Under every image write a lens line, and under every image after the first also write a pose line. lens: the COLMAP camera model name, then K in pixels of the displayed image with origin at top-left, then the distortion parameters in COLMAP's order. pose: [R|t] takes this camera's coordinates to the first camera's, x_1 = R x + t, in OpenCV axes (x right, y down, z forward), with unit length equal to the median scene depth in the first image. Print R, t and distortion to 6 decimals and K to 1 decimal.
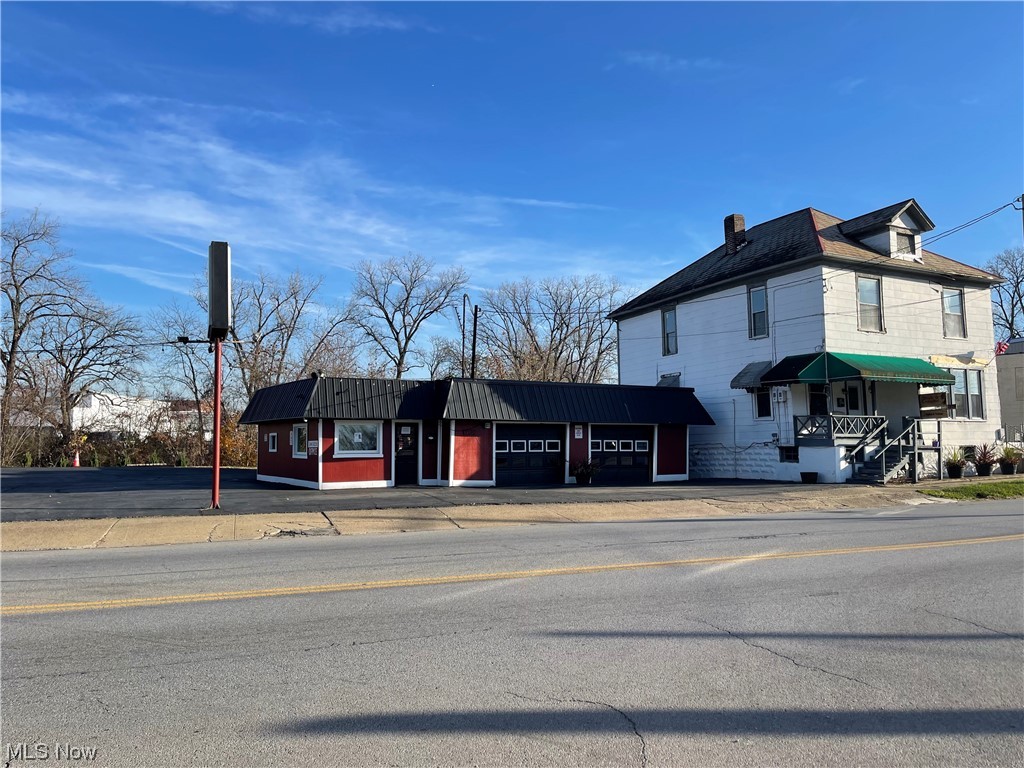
lens RADIAL K [[770.6, 0, 420.4], [0, 770.6, 370.1], [0, 0, 1]] dist [0.053676, -0.026943]
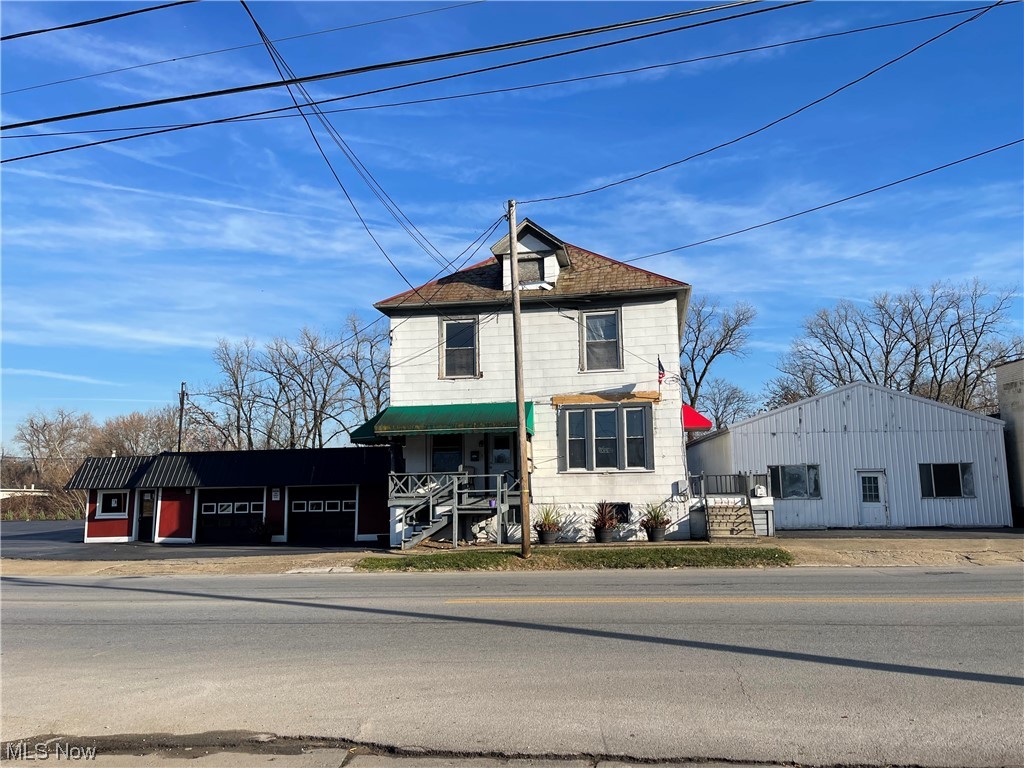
lens RADIAL K [[770.6, 0, 509.5], [0, 770.6, 392.3], [0, 0, 1]] dist [0.053676, -0.026943]
pose [[0.798998, -0.090070, -0.594550, 1.044054], [0.070725, 0.995932, -0.055832, 0.018721], [0.597161, 0.002560, 0.802118, 0.288158]]
